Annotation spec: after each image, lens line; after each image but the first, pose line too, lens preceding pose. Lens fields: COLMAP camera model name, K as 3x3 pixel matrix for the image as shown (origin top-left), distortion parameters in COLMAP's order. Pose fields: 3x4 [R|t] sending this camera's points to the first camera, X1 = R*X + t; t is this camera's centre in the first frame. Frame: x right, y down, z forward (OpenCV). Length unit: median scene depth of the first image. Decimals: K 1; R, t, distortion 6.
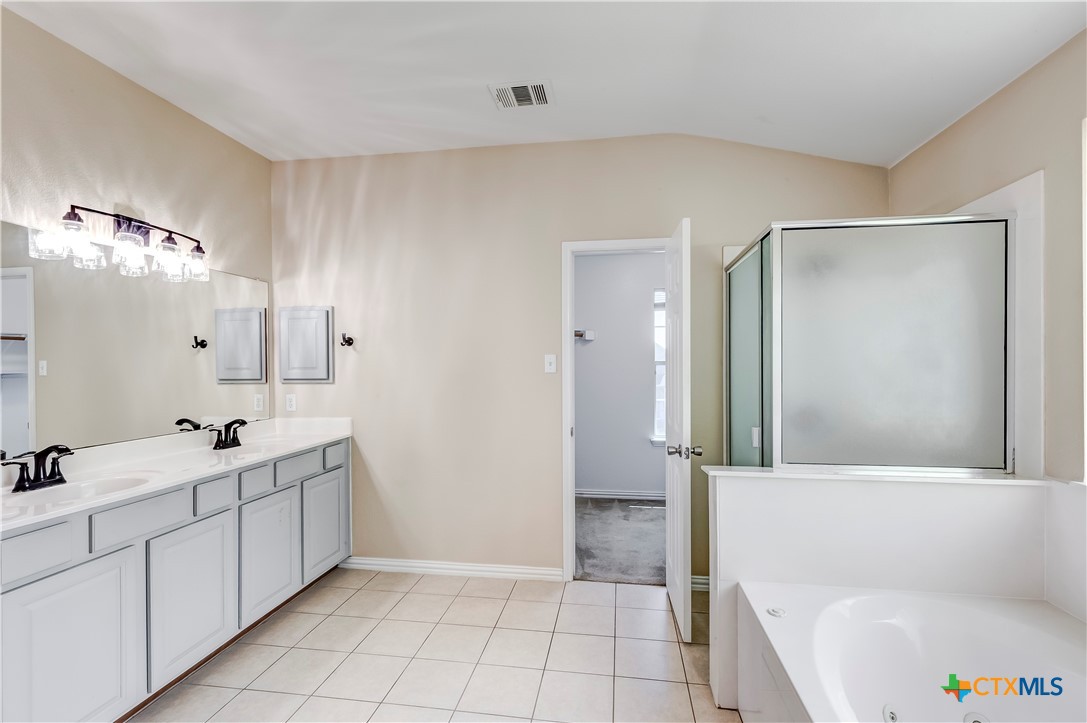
lens RADIAL K [[492.1, 0, 543.7], [0, 492.1, 364.8], [0, 0, 1]] dist [0.008900, -0.001618]
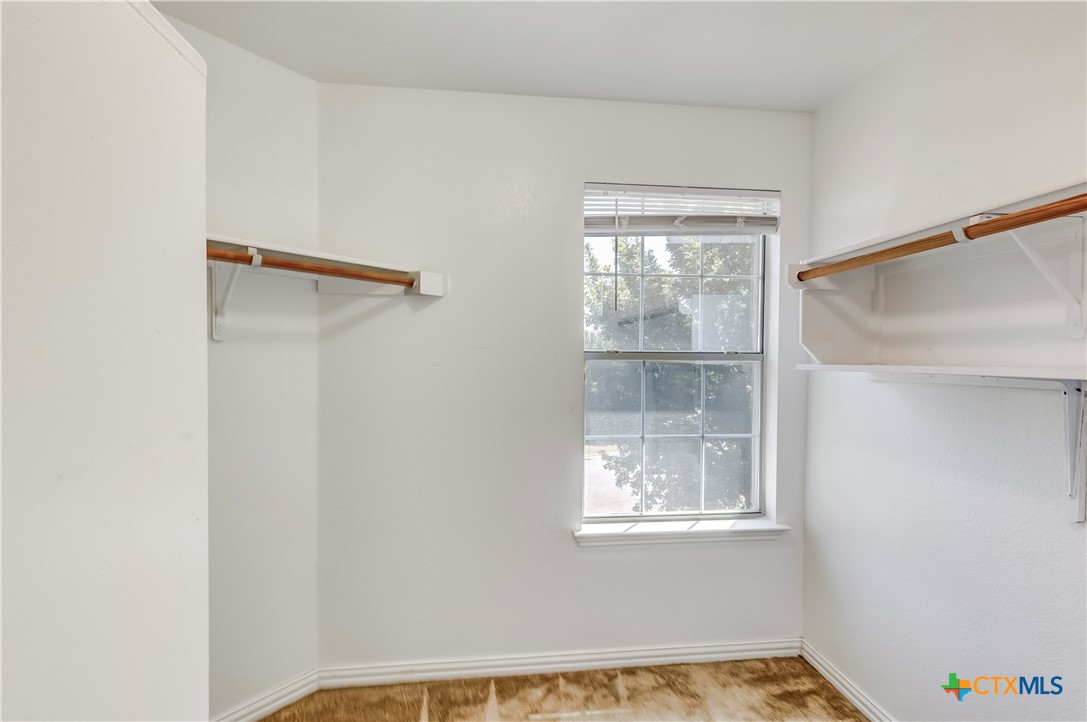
lens RADIAL K [[492.1, 0, 541.6], [0, 492.1, 360.8], [0, 0, 1]] dist [0.008900, -0.001618]
pose [[0.964992, 0.011042, 0.262048, 0.075476], [-0.011897, 0.999928, 0.001677, 0.000289], [-0.262011, -0.004736, 0.965053, 0.593110]]
